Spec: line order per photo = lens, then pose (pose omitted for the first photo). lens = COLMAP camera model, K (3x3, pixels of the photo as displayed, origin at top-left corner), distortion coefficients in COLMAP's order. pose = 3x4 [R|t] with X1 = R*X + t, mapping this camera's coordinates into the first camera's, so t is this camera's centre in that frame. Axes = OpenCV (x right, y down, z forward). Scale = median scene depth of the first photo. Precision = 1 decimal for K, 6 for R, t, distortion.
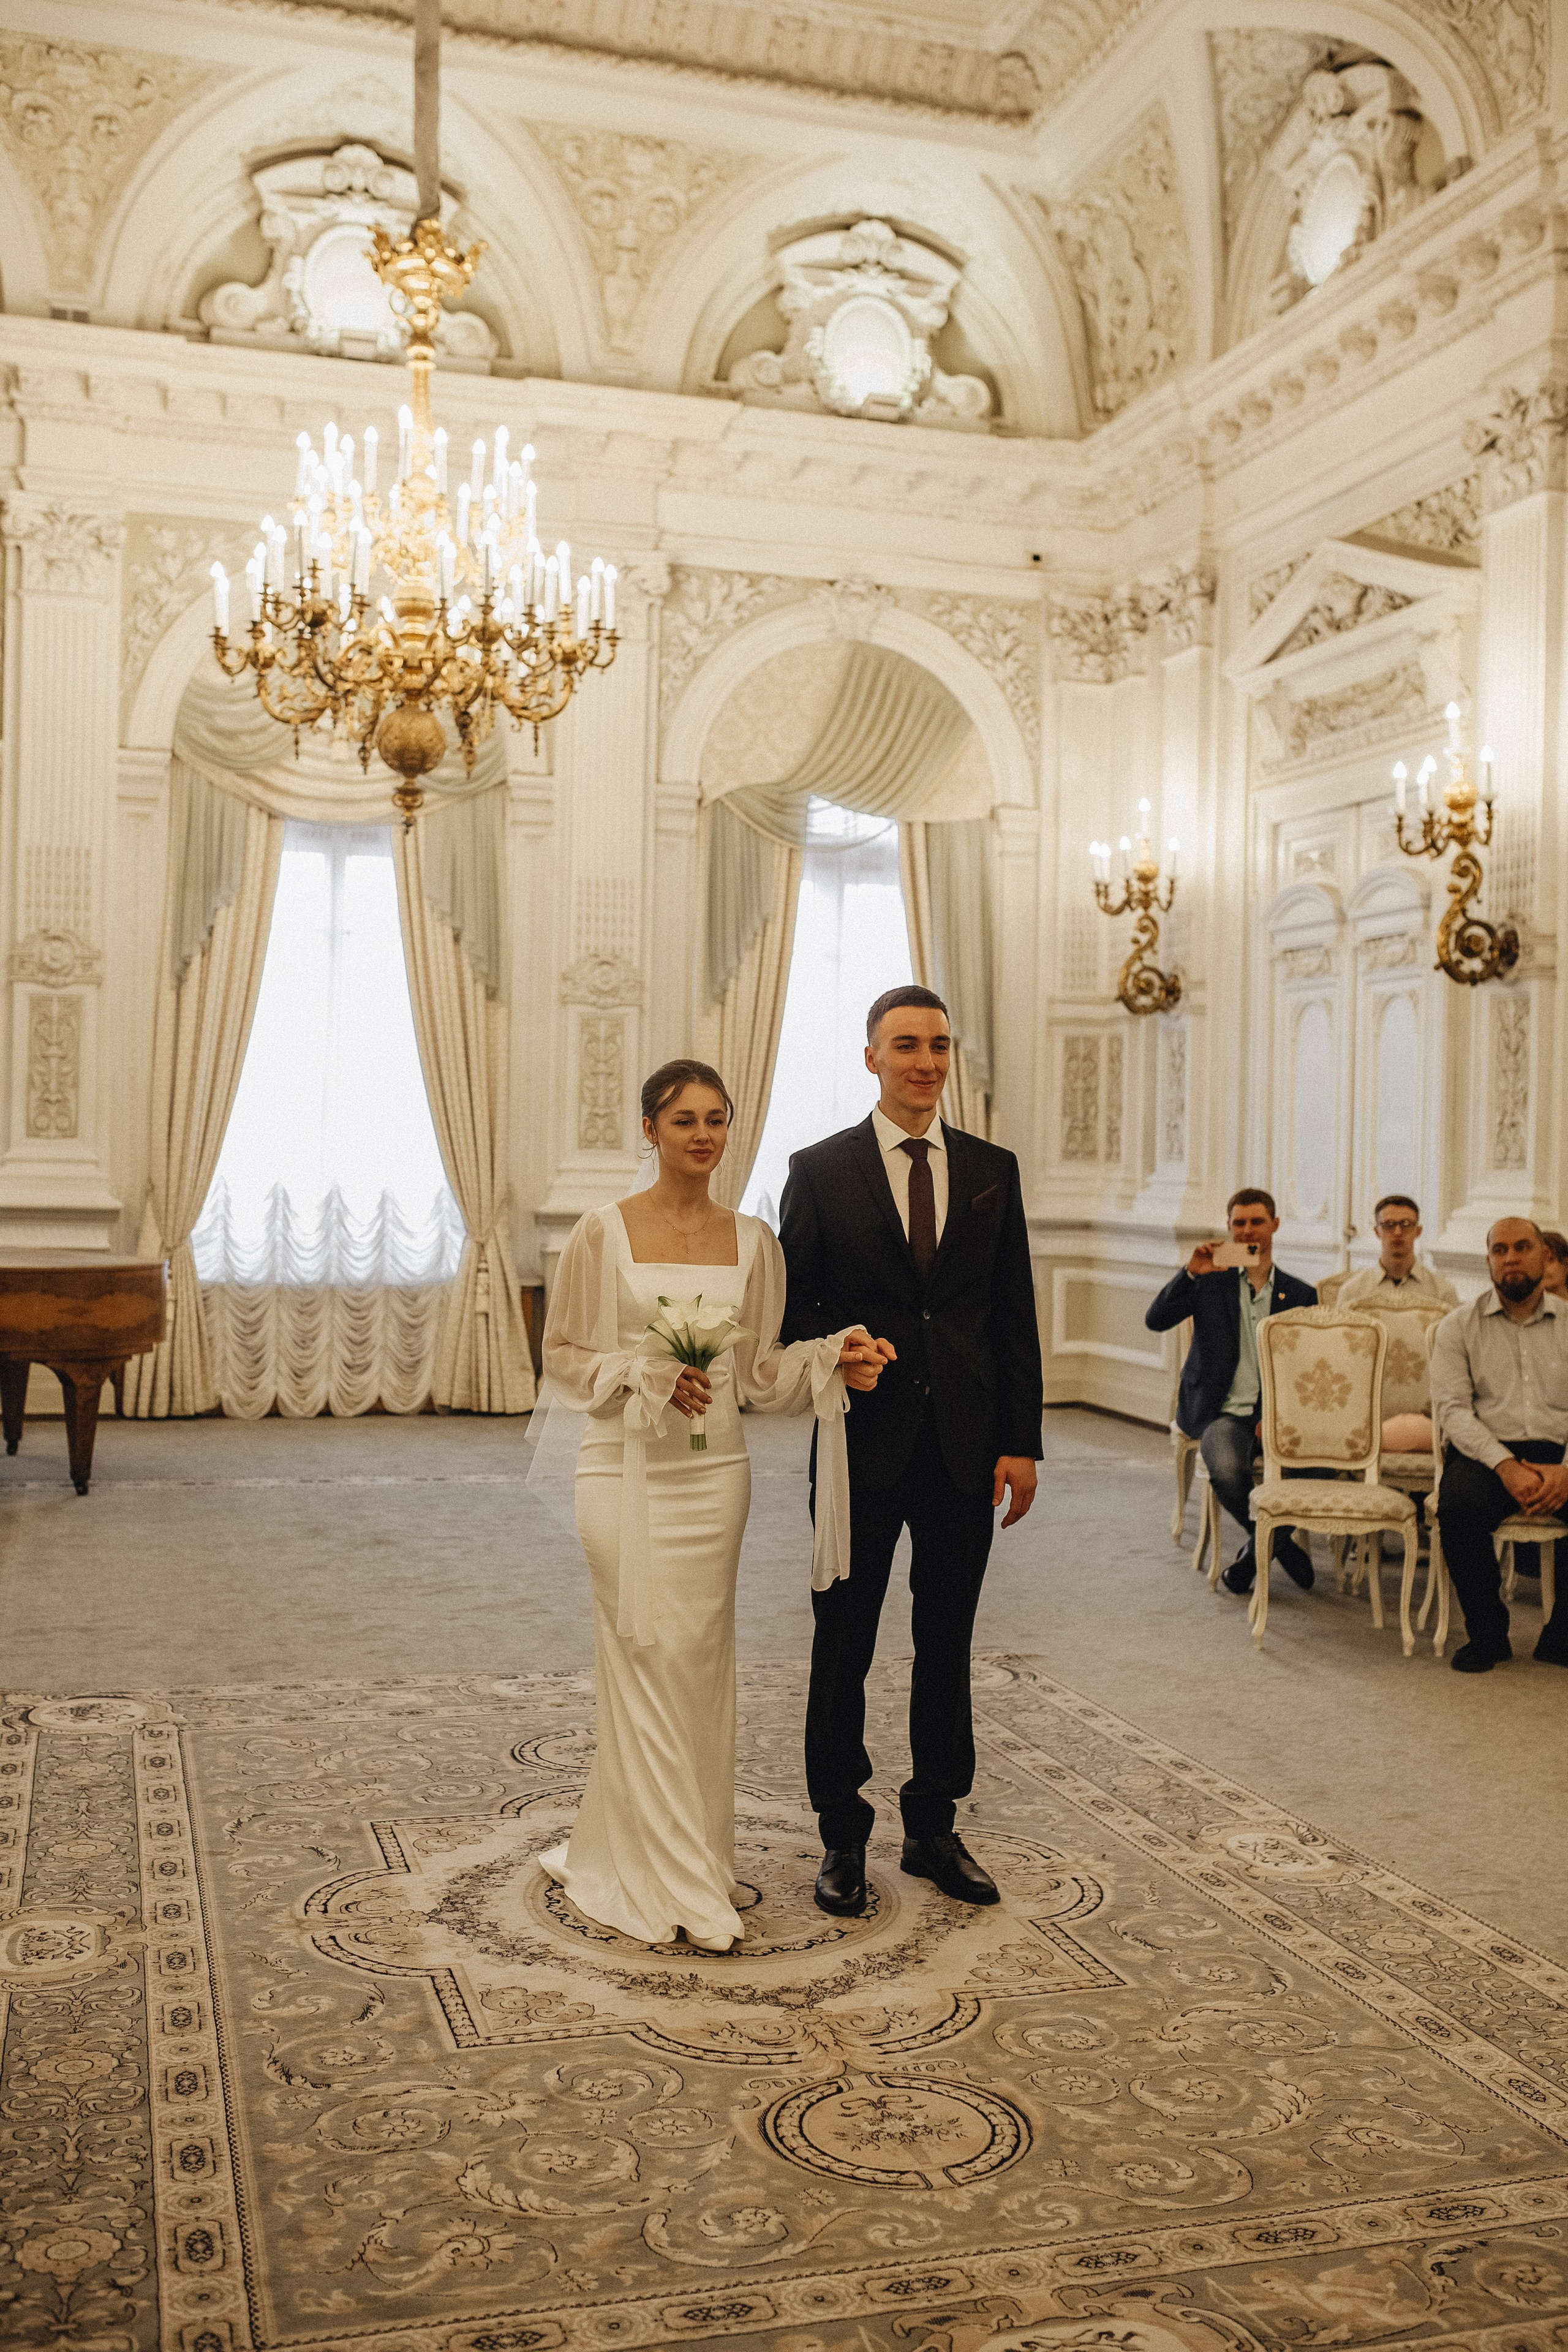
lens RADIAL K [[2242.0, 0, 781.6], [0, 2242.0, 1176.8], [0, 0, 1]] dist [-0.064496, 0.088406]
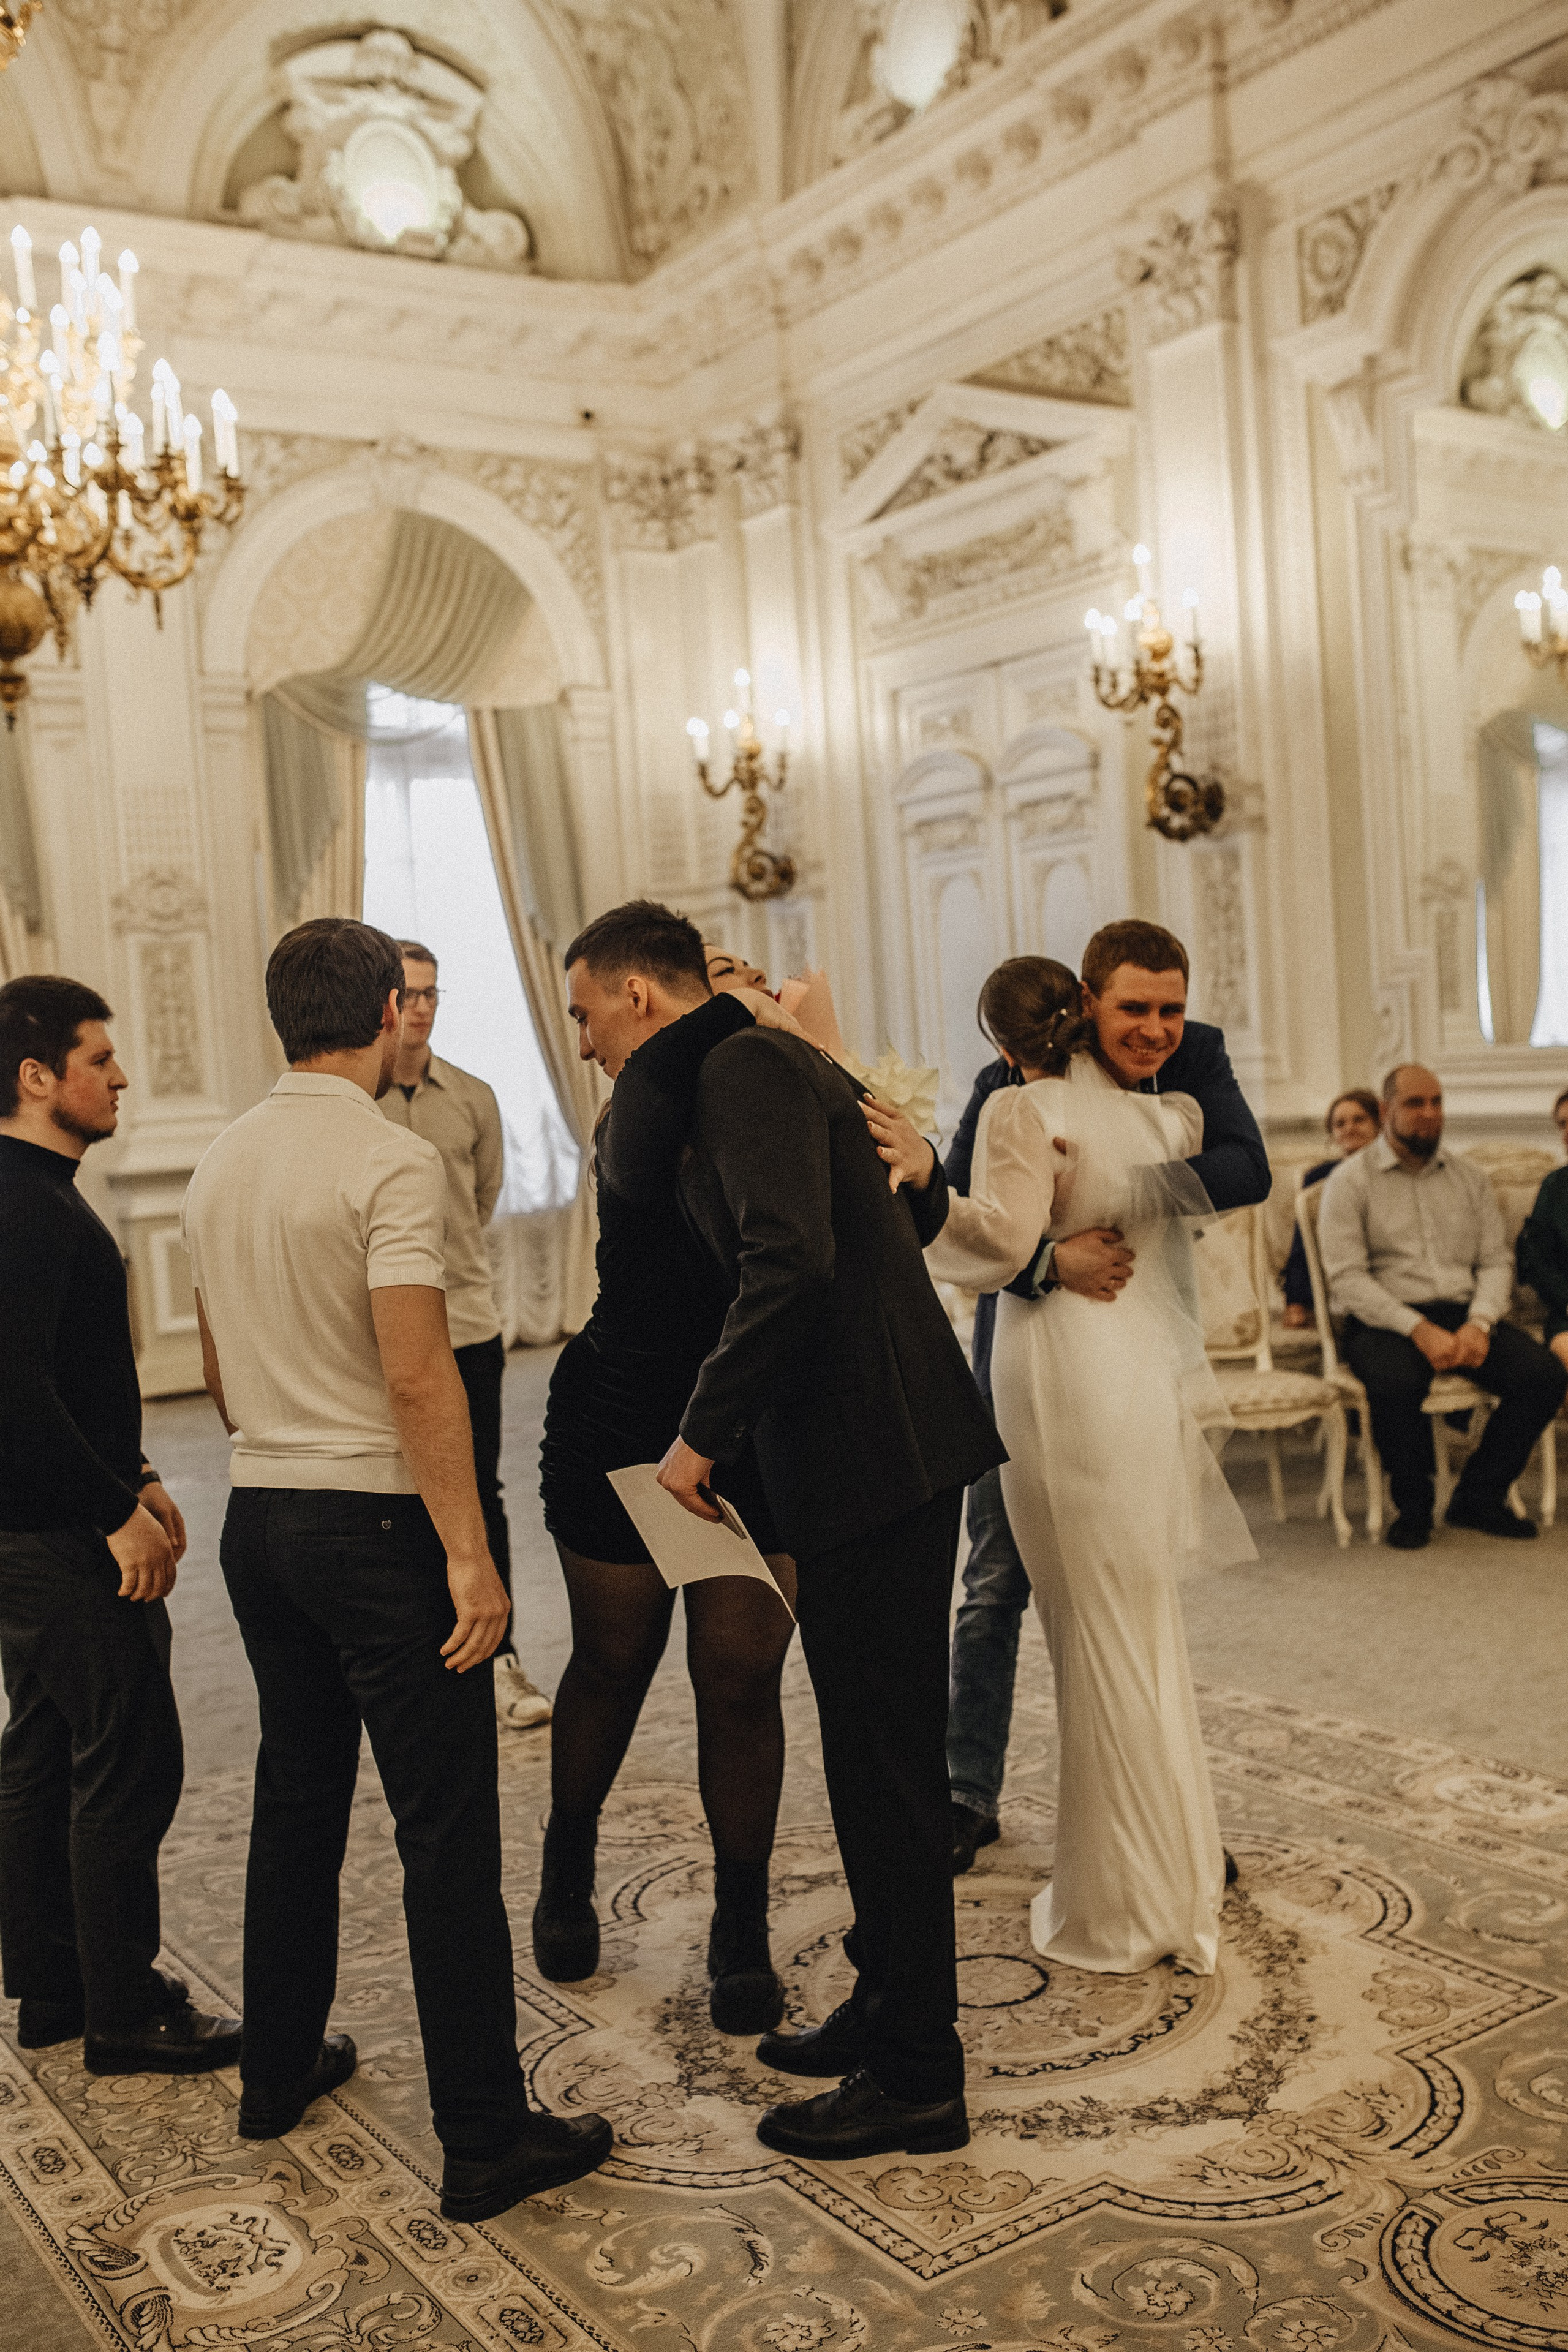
lens RADIAL K [[2246.0, 0, 781.8], [0, 2246.0, 1176.4], [0, 0, 1]] dist [-0.062179, 0.083368]
pose [[0.953742, -0.097693, 0.284311, -0.114802], [0.086806, 0.994936, 0.050674, -0.005031], [-0.287822, -0.023650, 0.957392, 0.098051]]
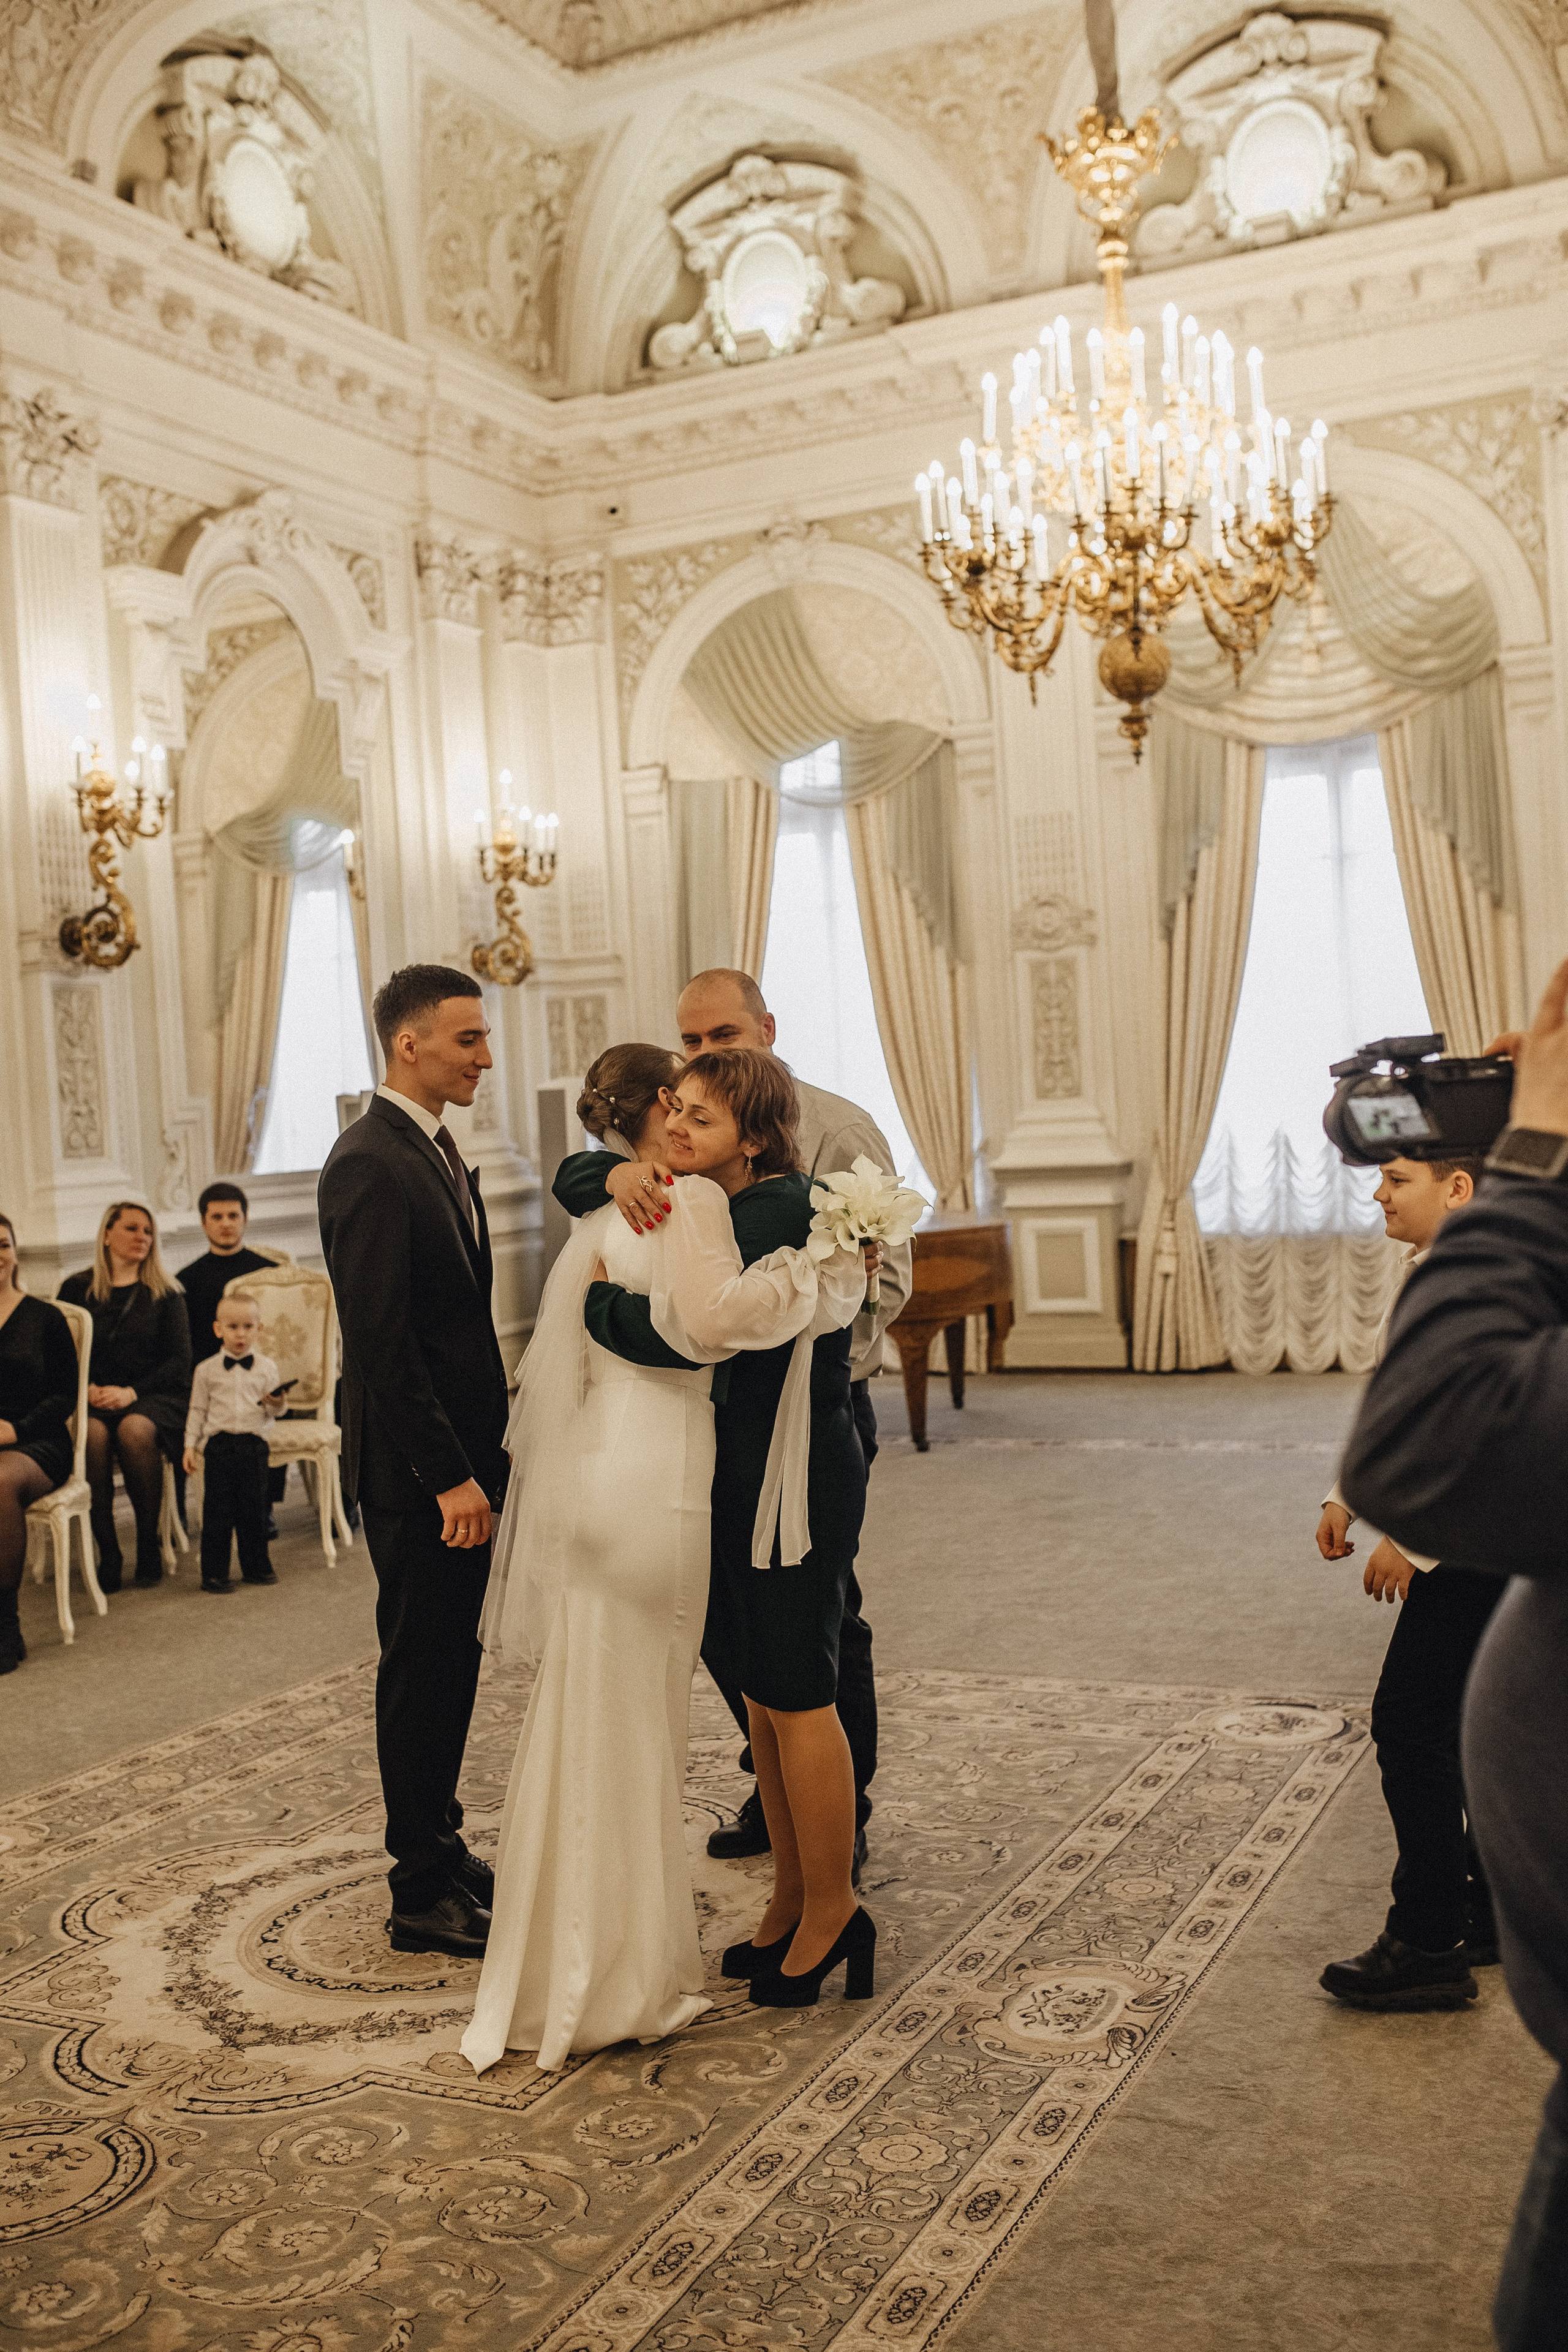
lens RADIAL K [[2242.0, 0, 781.6], [0, 2242.0, 1176.8], [0, 0, 1]] dist [-0.064496, 0.088406]
pose [[0.726653, -0.043143, -0.685649, 0.283835], [0.066501, 0.997757, 0.007697, 0.002125], [0.683778, -0.051189, 0.727892, 0.160087]]
